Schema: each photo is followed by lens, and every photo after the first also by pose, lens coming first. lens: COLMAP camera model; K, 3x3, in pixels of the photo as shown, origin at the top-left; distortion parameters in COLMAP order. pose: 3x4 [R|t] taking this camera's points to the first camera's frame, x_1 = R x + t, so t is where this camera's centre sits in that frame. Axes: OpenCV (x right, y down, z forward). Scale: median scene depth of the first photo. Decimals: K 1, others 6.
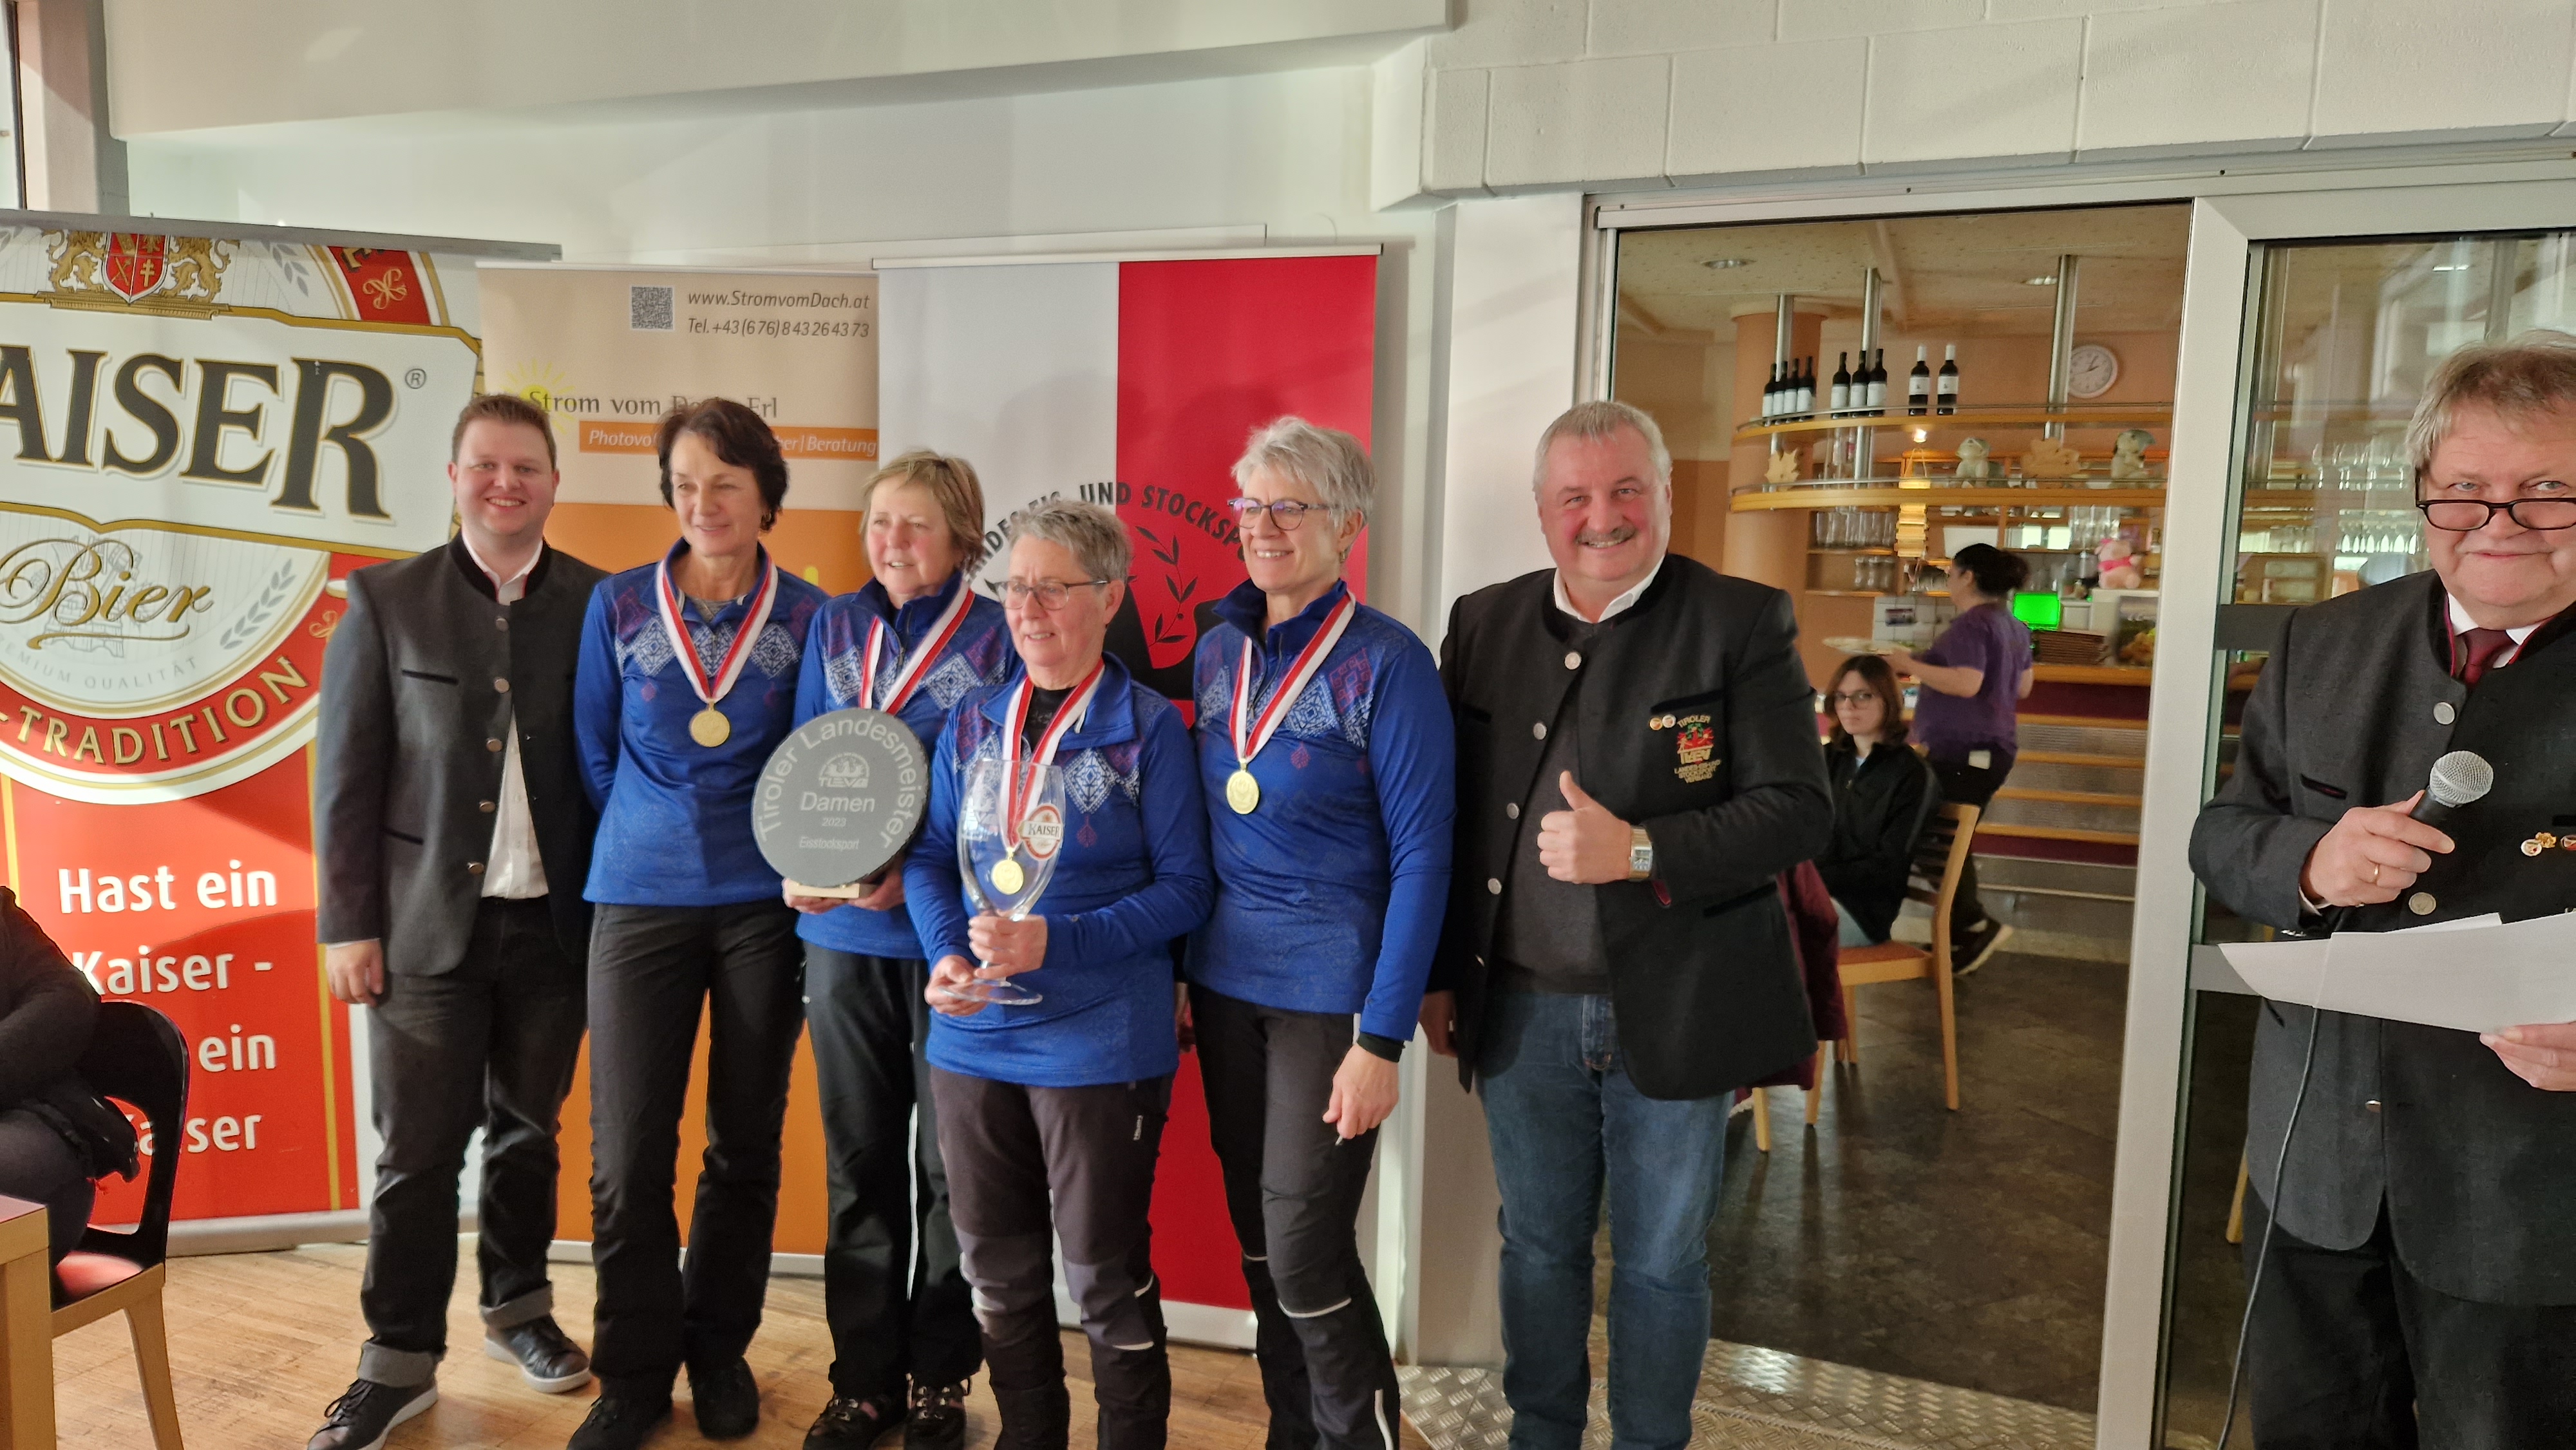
lens RADIAL K [[1688.3, 0, 1279.7], [0, 1688.3, 708.6], [0, 0, 1]] dist [0.064763, -0.064184]
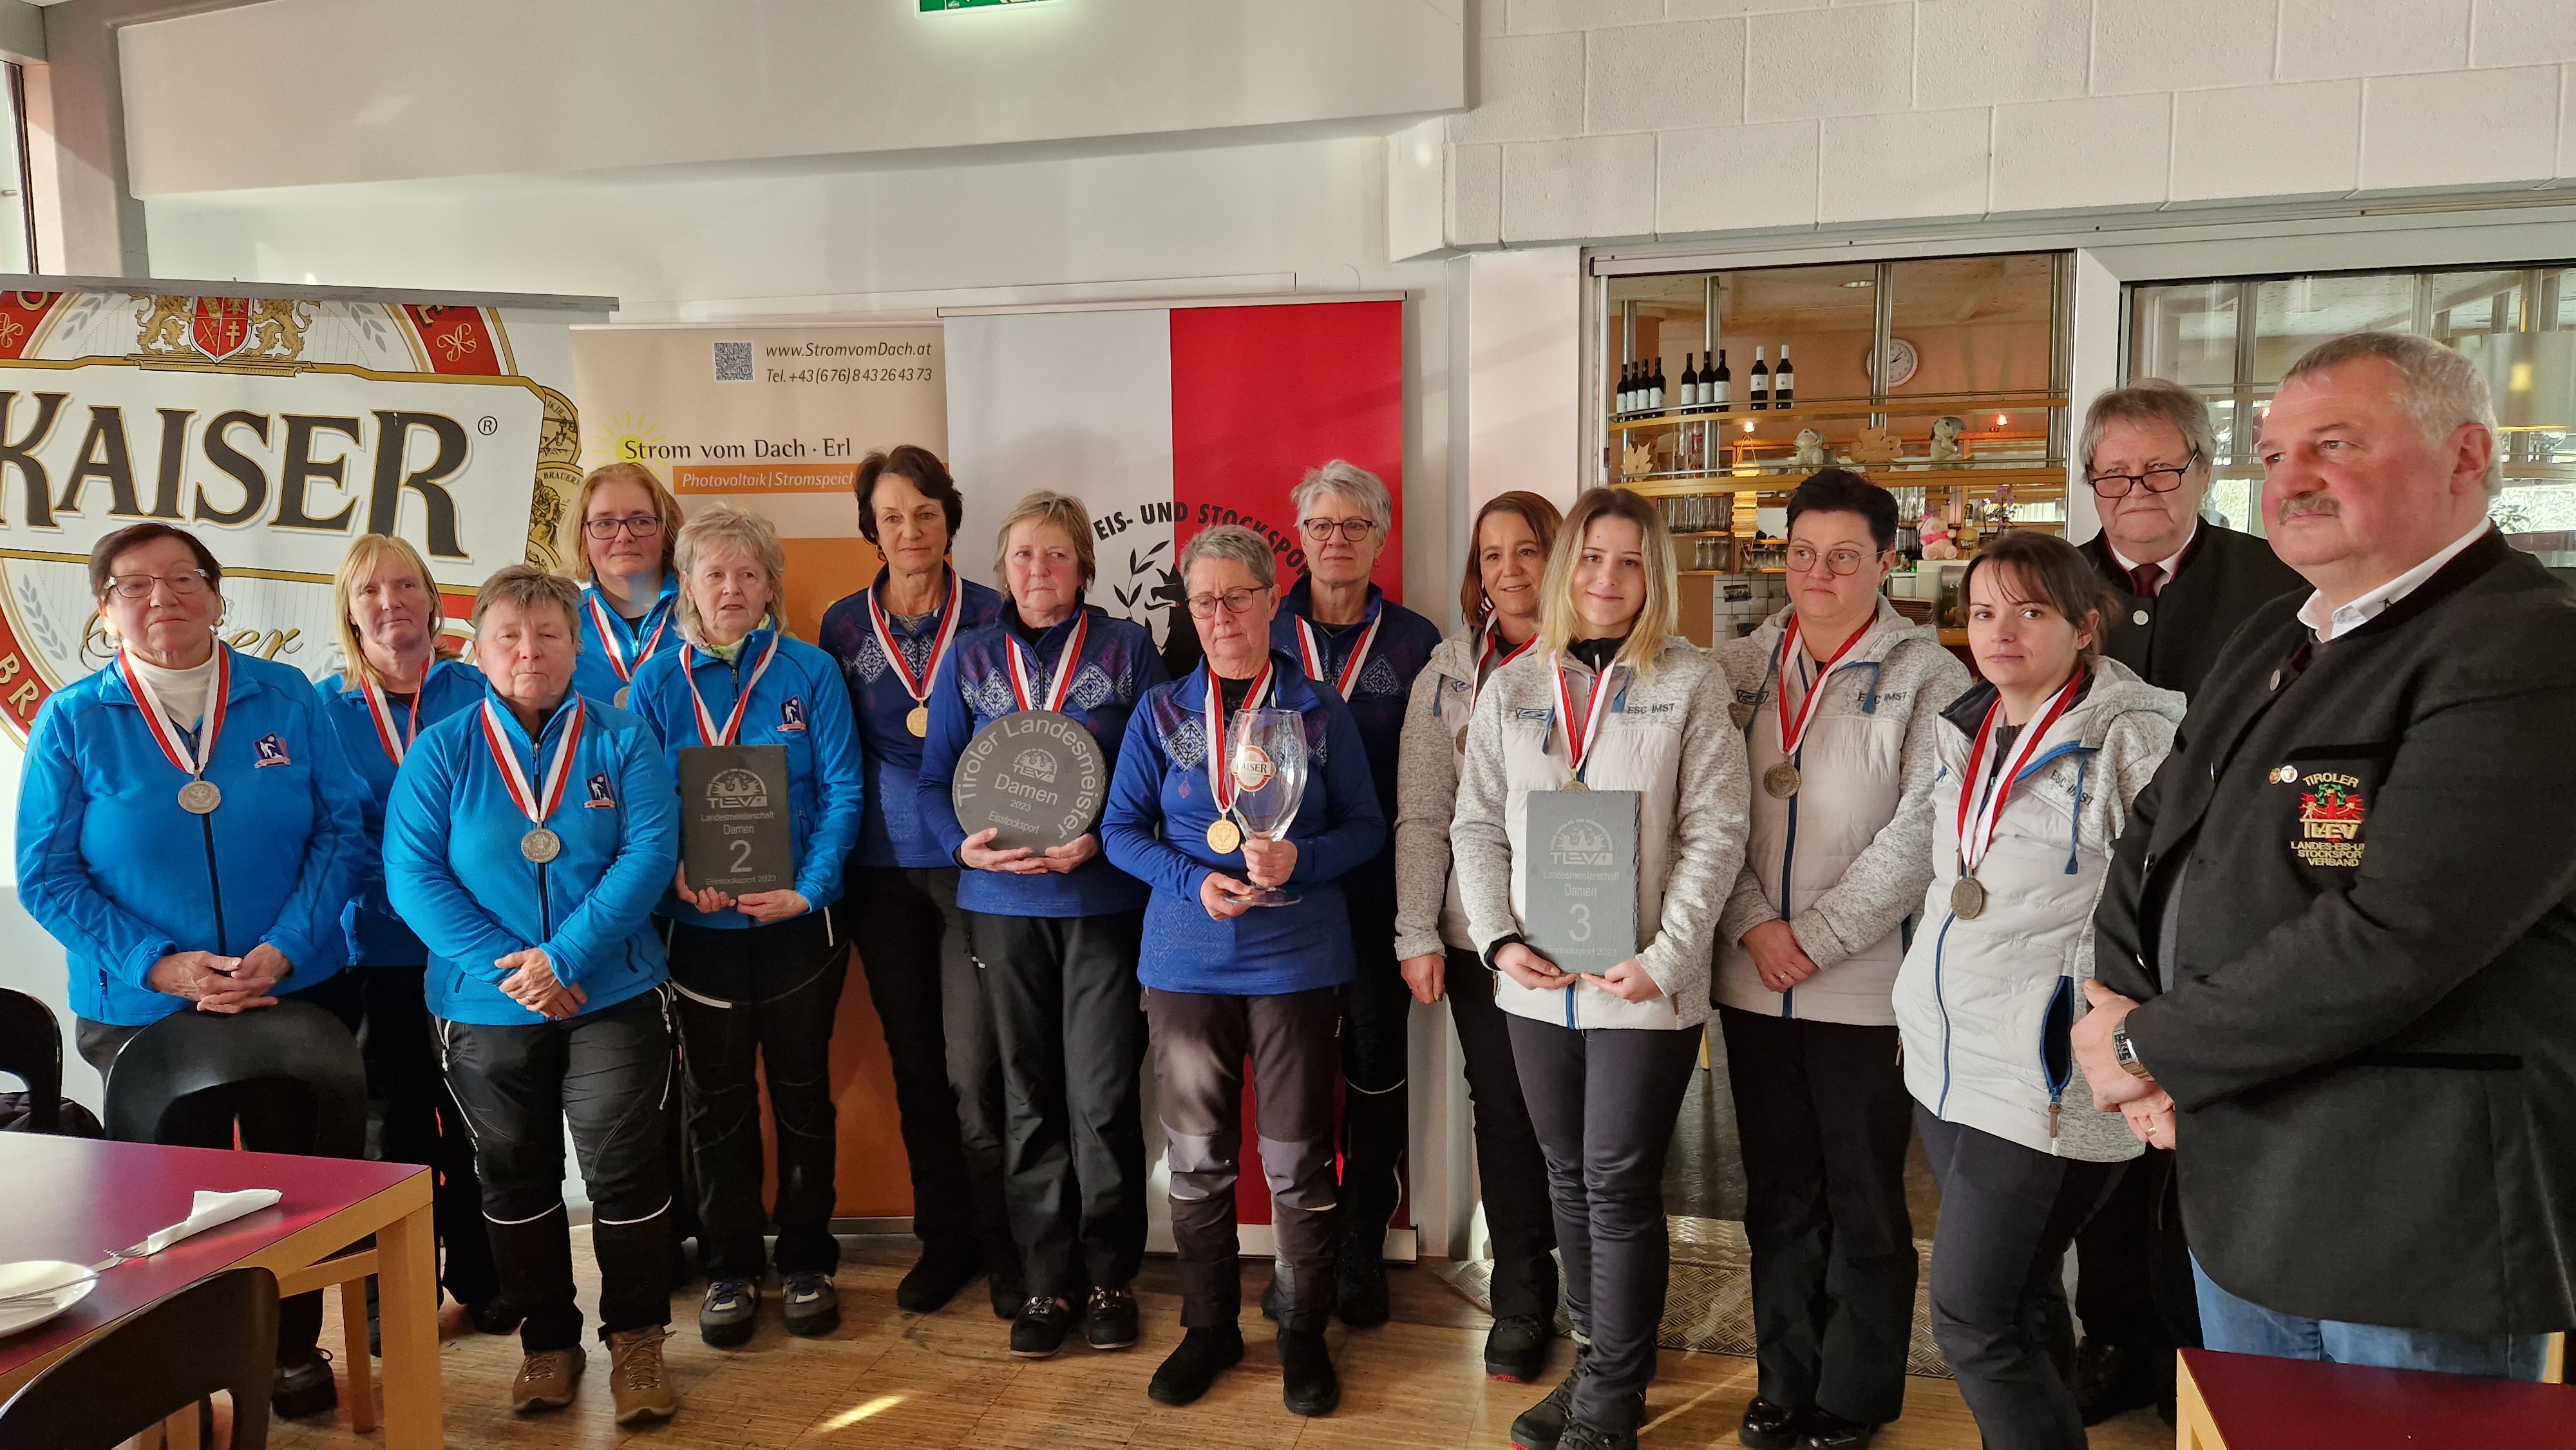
lens RADIAL K [[1673.8, 0, 1315.2], [0, 1673.8, 717.8], [0, 0, 1]] dist [0.067021, -0.054202]
pose [[0.991087, -0.050728, 0.123180, -0.136813], [0.049799, 0.998703, 0.010605, 0.003718], [-0.123558, -0.004377, 0.992328, -0.121248]]
